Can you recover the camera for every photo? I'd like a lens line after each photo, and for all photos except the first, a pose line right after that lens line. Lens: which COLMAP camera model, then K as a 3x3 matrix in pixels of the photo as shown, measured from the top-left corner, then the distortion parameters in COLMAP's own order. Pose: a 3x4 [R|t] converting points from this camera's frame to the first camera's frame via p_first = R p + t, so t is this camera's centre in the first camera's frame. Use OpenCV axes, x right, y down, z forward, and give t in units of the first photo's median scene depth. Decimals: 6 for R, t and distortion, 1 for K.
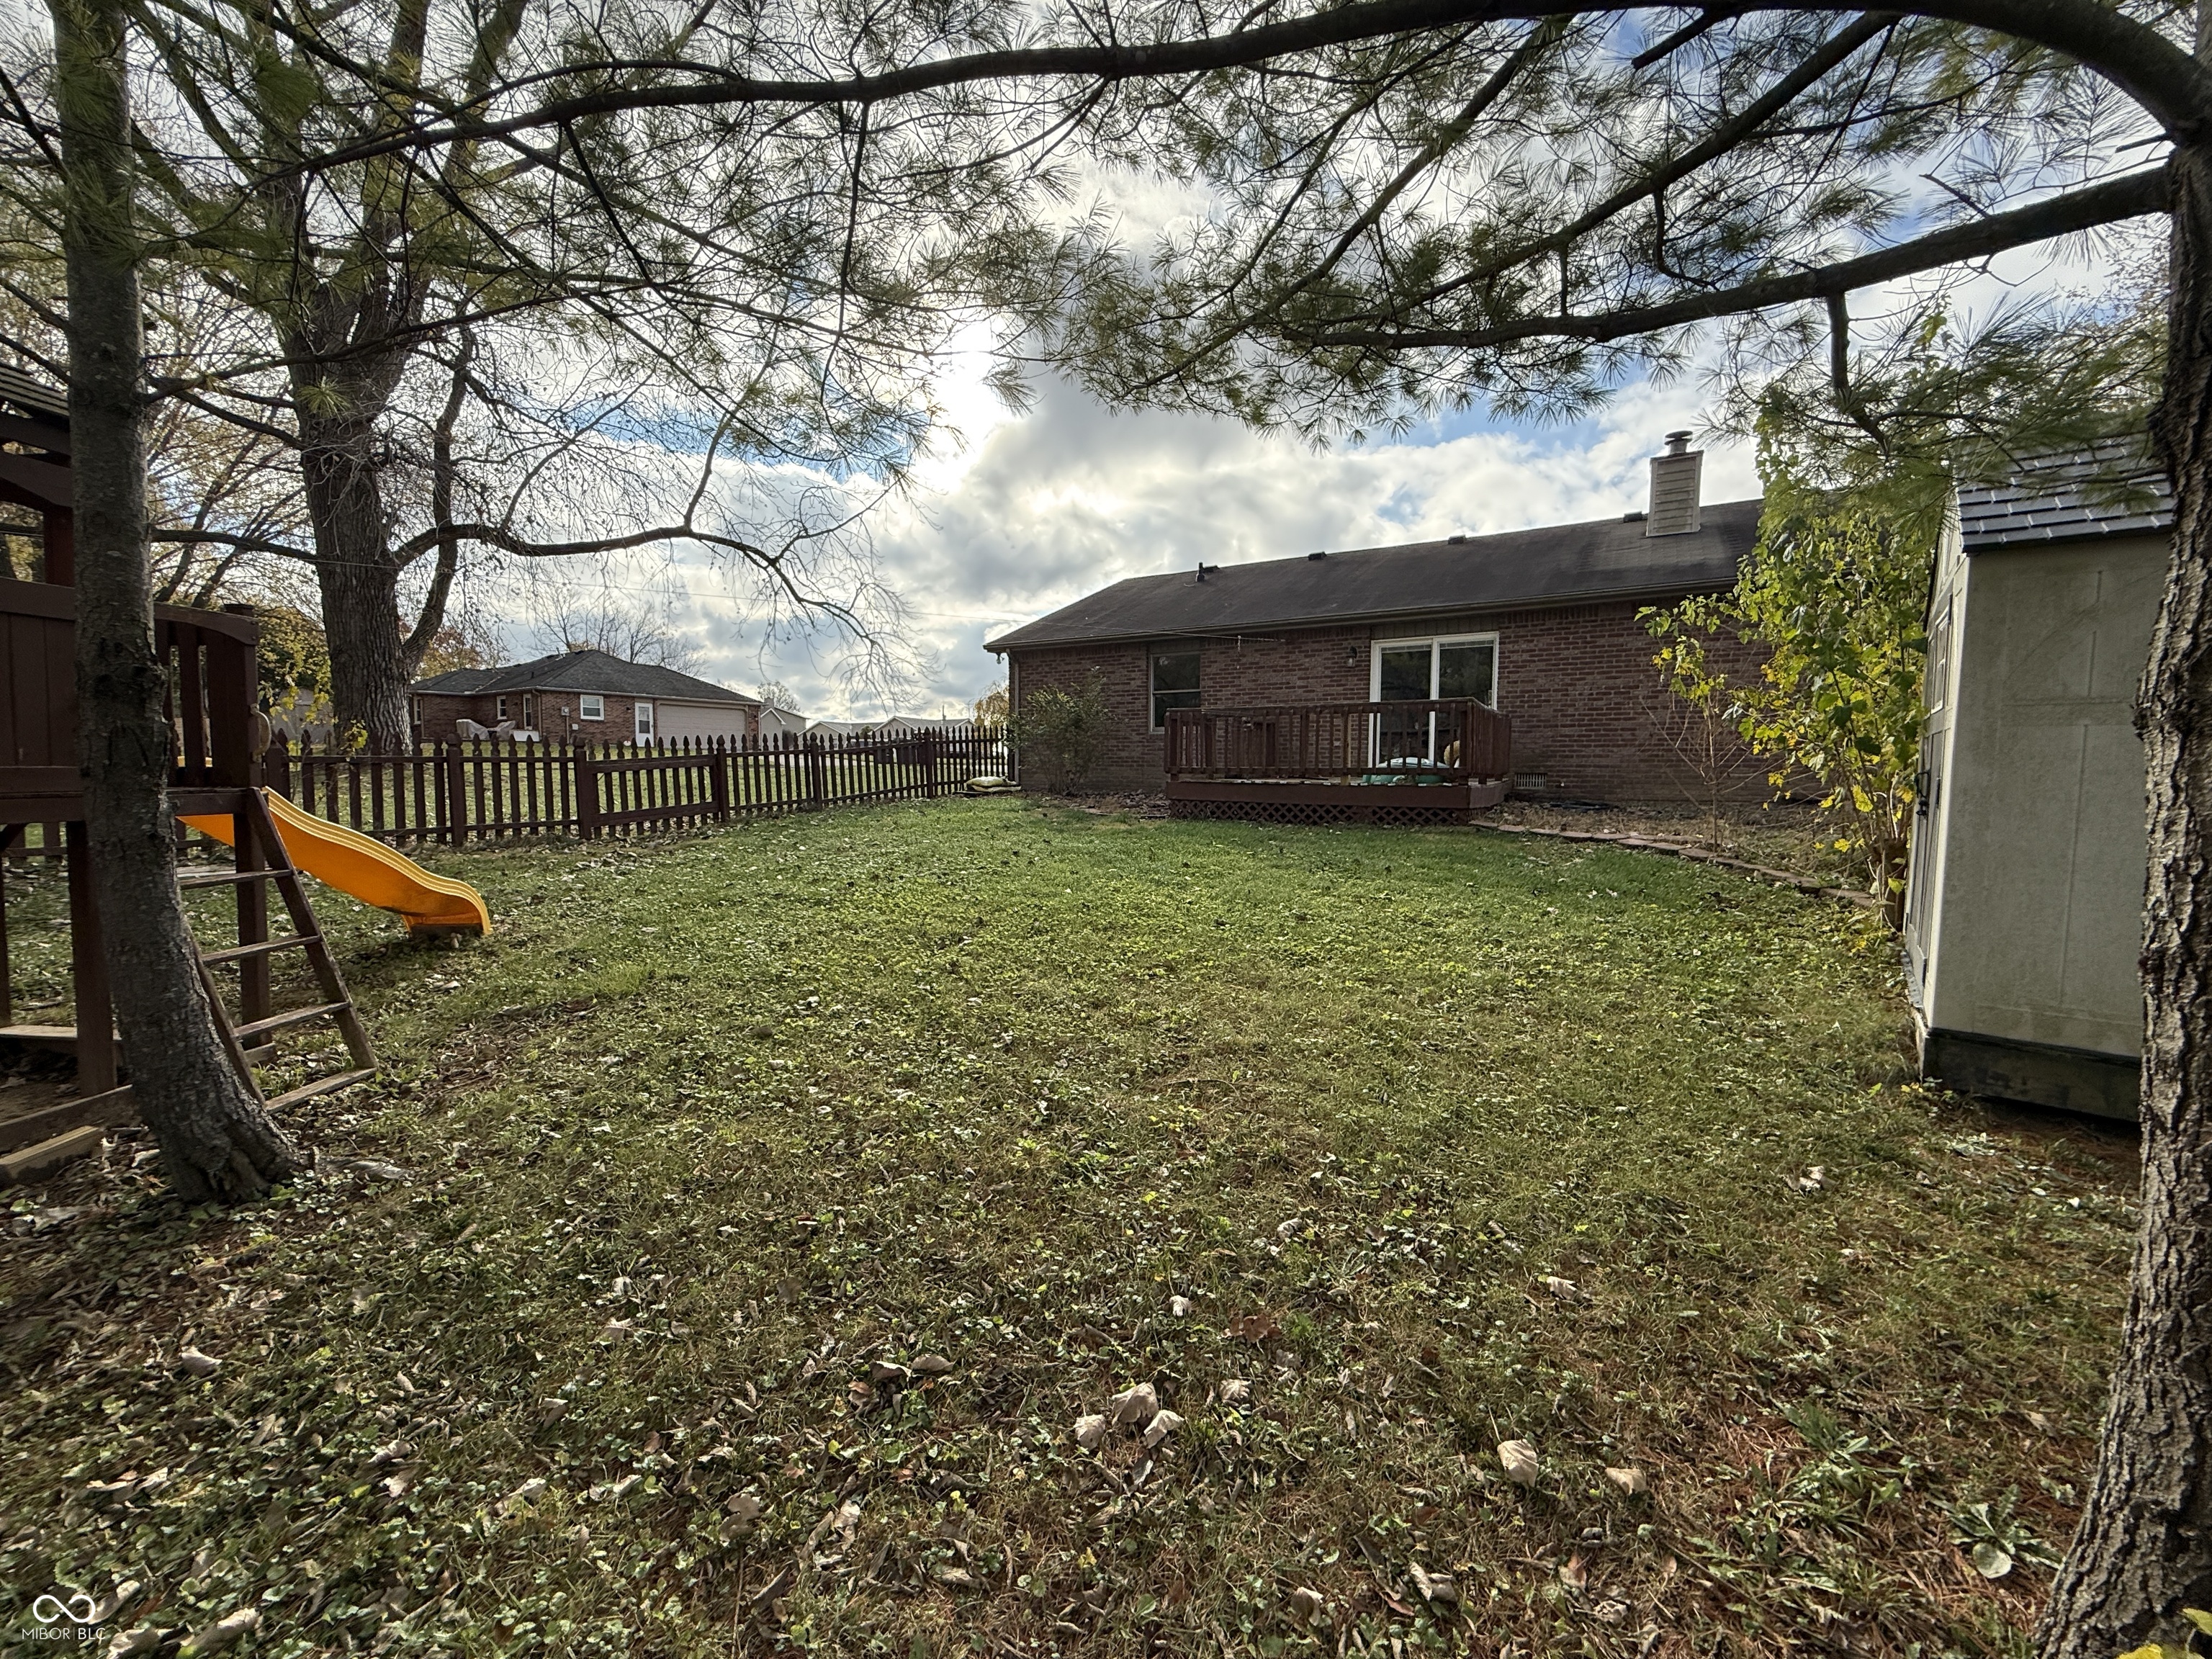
lens RADIAL K [[882.0, 0, 1105.3], [0, 882.0, 835.5], [0, 0, 1]] dist [0.002846, 0.000336]
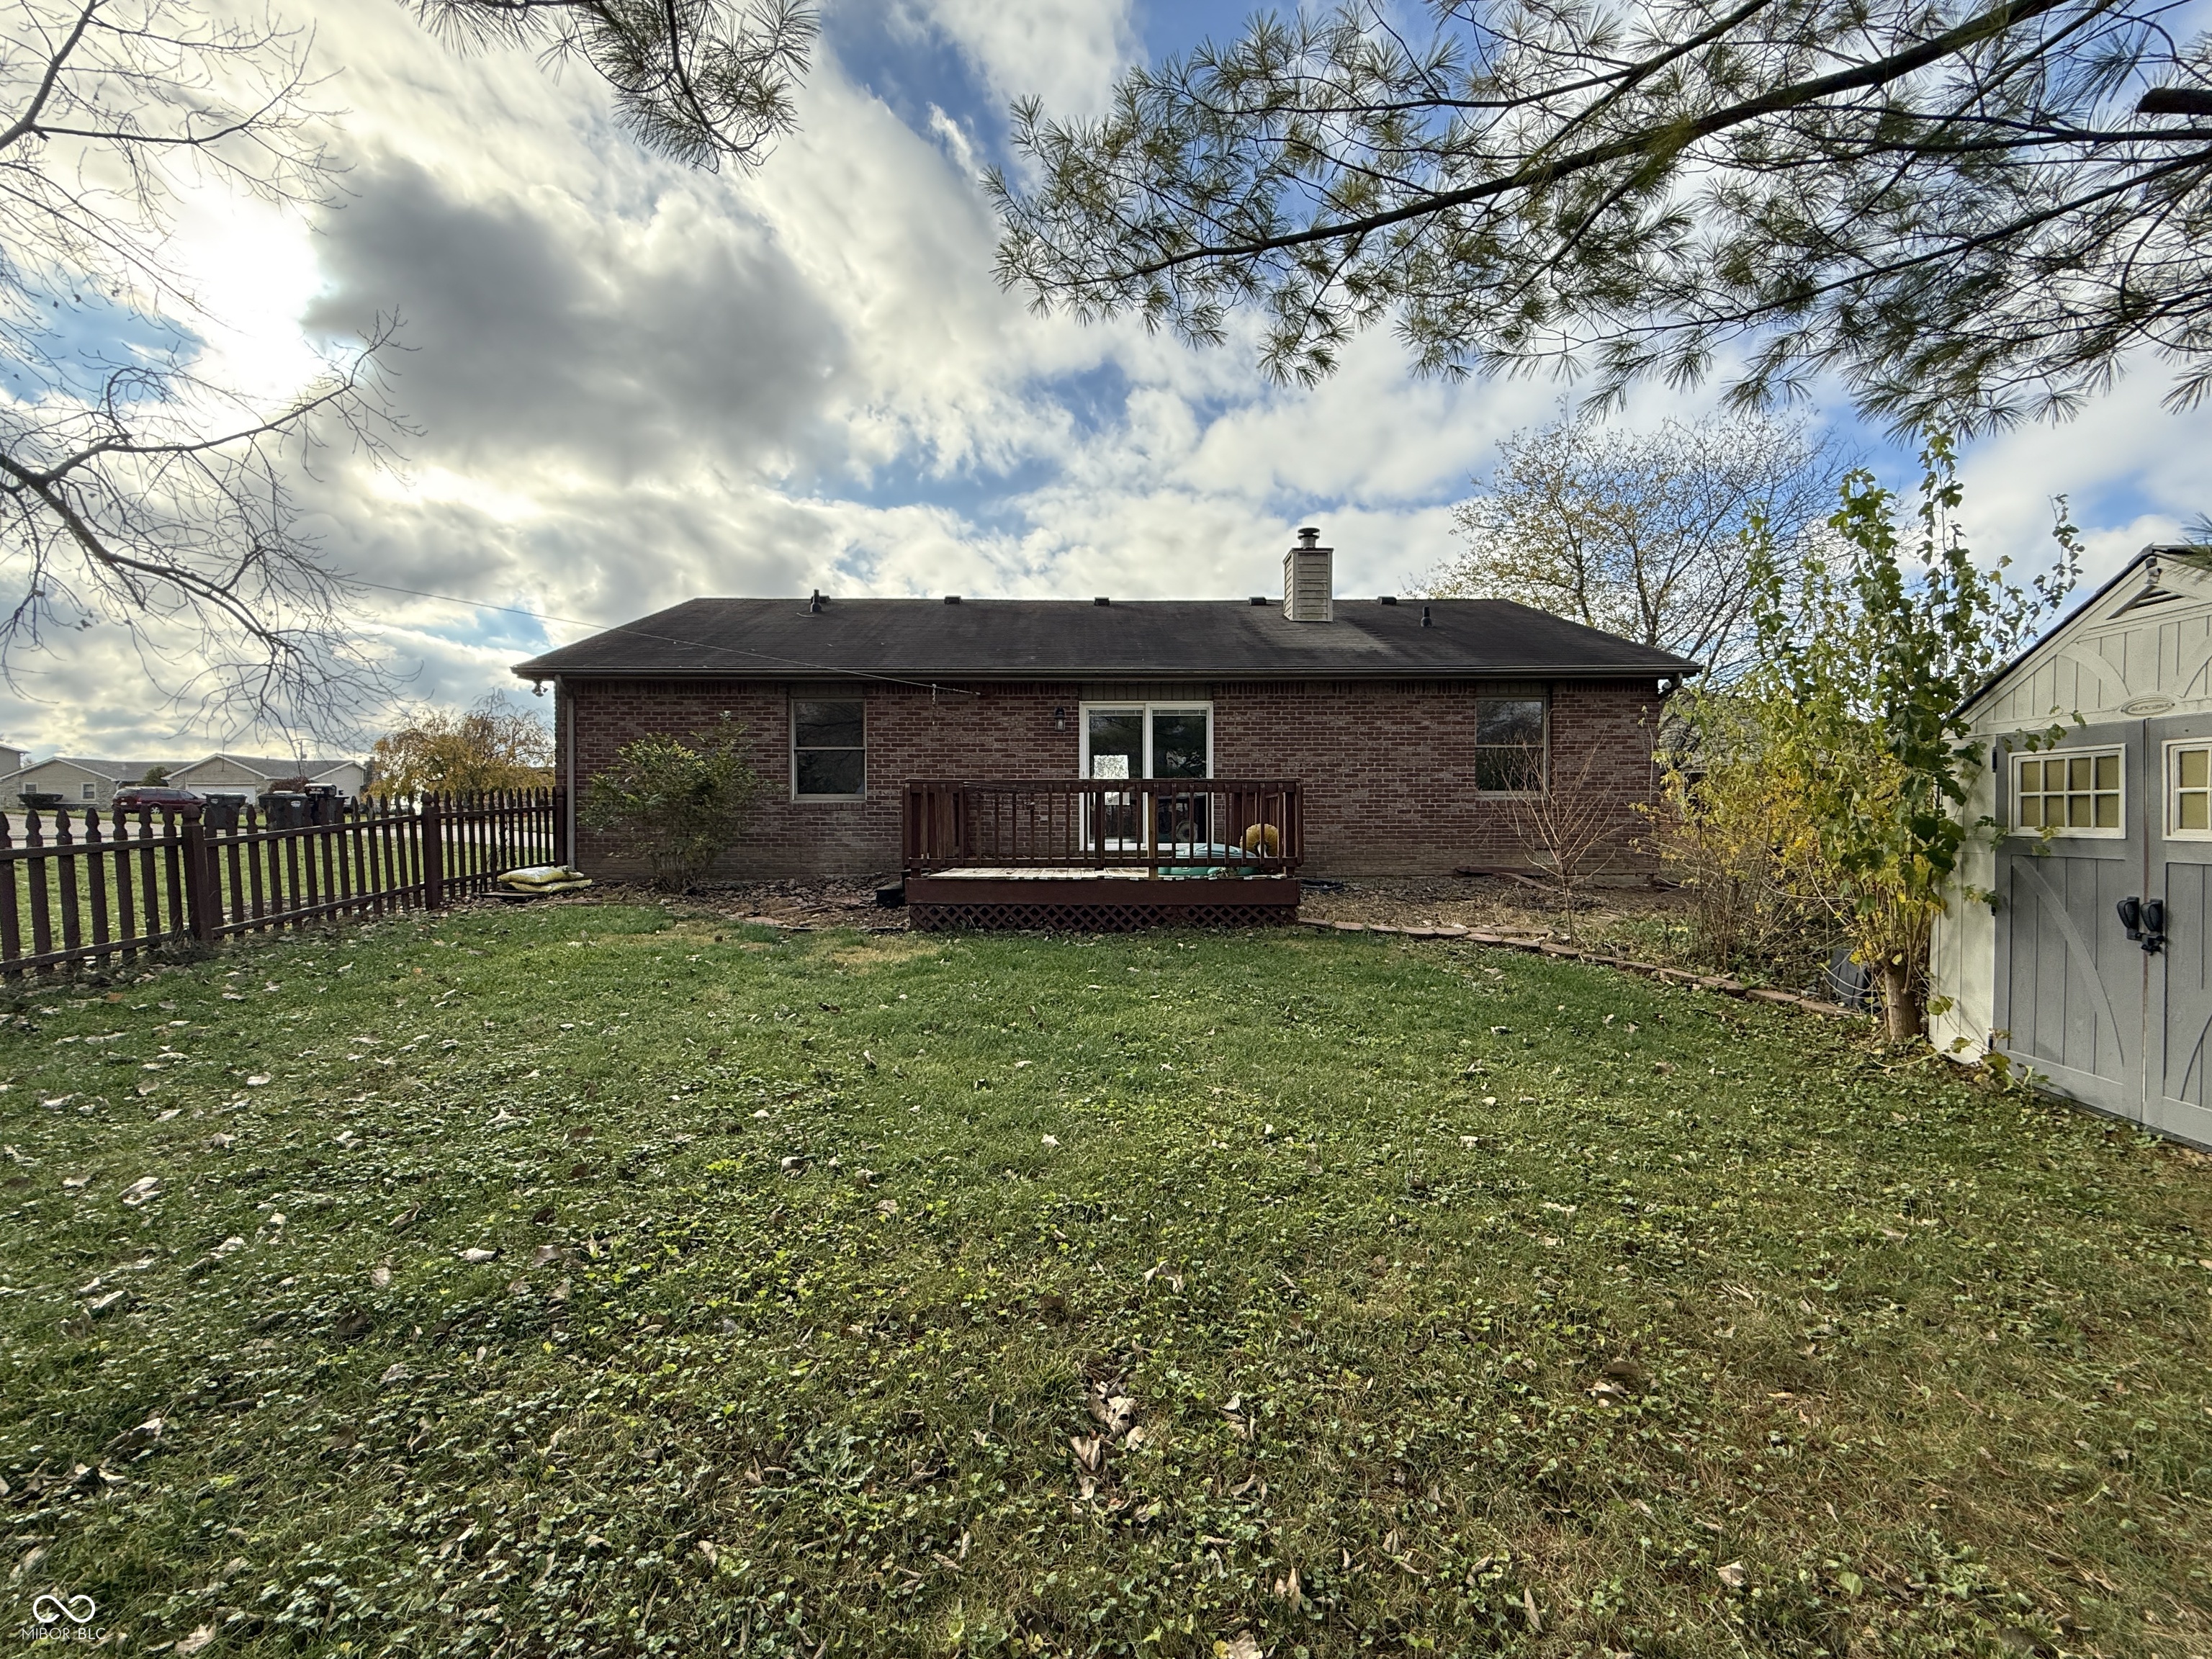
lens RADIAL K [[882.0, 0, 1094.7], [0, 882.0, 829.9], [0, 0, 1]] dist [0.002846, 0.000336]
pose [[0.839227, -0.016033, 0.543545, -0.145445], [0.047970, 0.997851, -0.044631, -0.046500], [-0.541661, 0.063530, 0.838193, 0.230459]]
